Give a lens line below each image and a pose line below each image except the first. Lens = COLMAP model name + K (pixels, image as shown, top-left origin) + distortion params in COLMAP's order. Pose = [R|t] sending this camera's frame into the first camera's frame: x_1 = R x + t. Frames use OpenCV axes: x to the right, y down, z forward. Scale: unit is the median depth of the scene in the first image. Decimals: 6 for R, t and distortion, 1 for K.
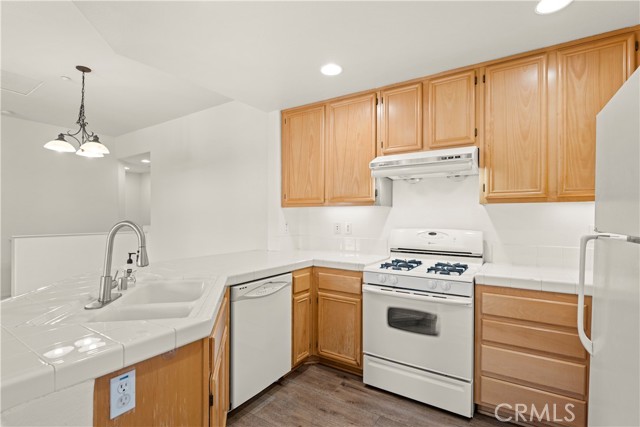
lens RADIAL K [[308.3, 0, 318.8], [0, 308.3, 215.8], [0, 0, 1]] dist [-0.015920, -0.000315]
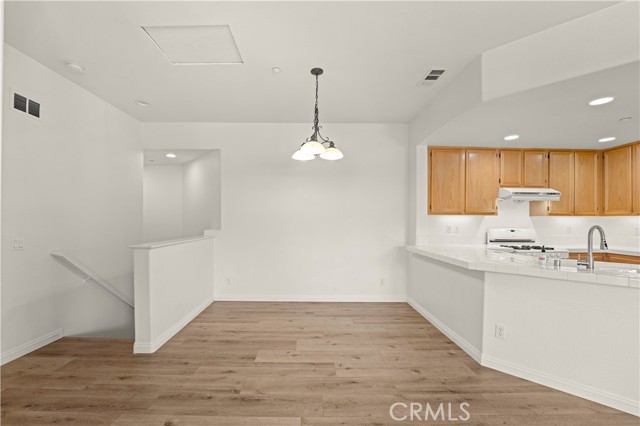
lens RADIAL K [[266.0, 0, 309.7], [0, 266.0, 219.8], [0, 0, 1]] dist [-0.025742, 0.001357]
pose [[0.837154, 0.004956, 0.546944, -1.339117], [-0.009249, 0.999944, 0.005096, -0.005050], [-0.546888, -0.009324, 0.837154, 0.293854]]
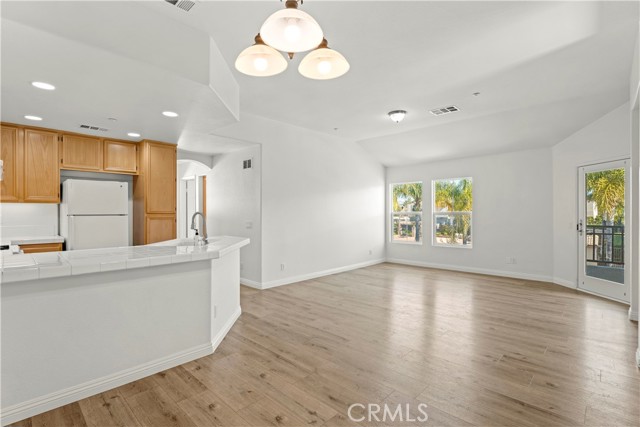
lens RADIAL K [[308.3, 0, 313.7], [0, 308.3, 213.4], [0, 0, 1]] dist [-0.015920, -0.000315]
pose [[-0.980814, -0.001349, 0.194941, -0.945591], [-0.001667, 0.999998, -0.001471, 0.014274], [-0.194938, -0.001768, -0.980814, 1.514739]]
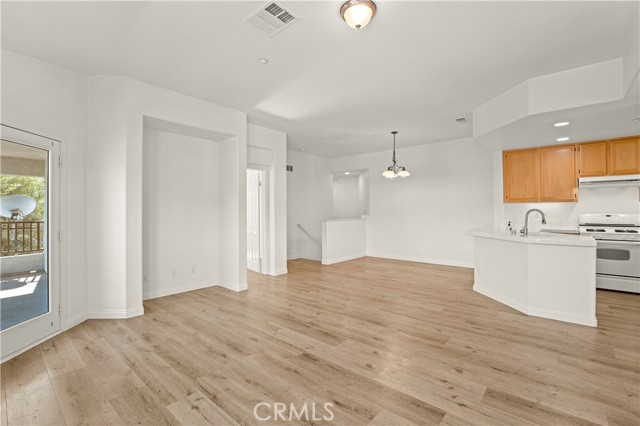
lens RADIAL K [[291.6, 0, 315.2], [0, 291.6, 208.0], [0, 0, 1]] dist [-0.012825, 0.000053]
pose [[0.989417, -0.006745, -0.144941, -1.070217], [0.006234, 0.999973, -0.003982, 0.001790], [0.144964, 0.003036, 0.989432, -0.965584]]
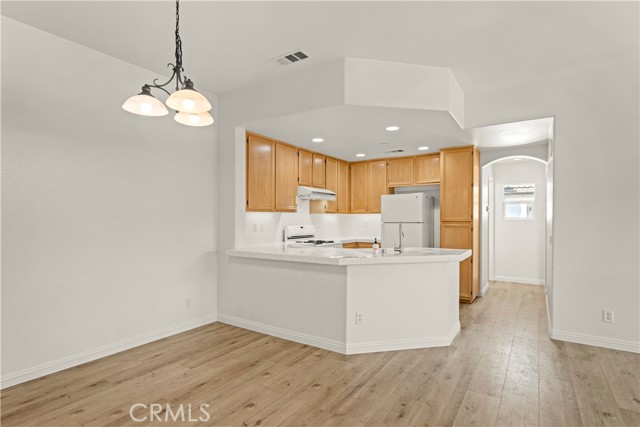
lens RADIAL K [[327.7, 0, 322.7], [0, 327.7, 221.1], [0, 0, 1]] dist [-0.006359, -0.000615]
pose [[0.006596, -0.009670, 0.999931, -1.512339], [-0.004675, 0.999942, 0.009701, -0.002732], [-0.999967, -0.004738, 0.006550, 0.738478]]
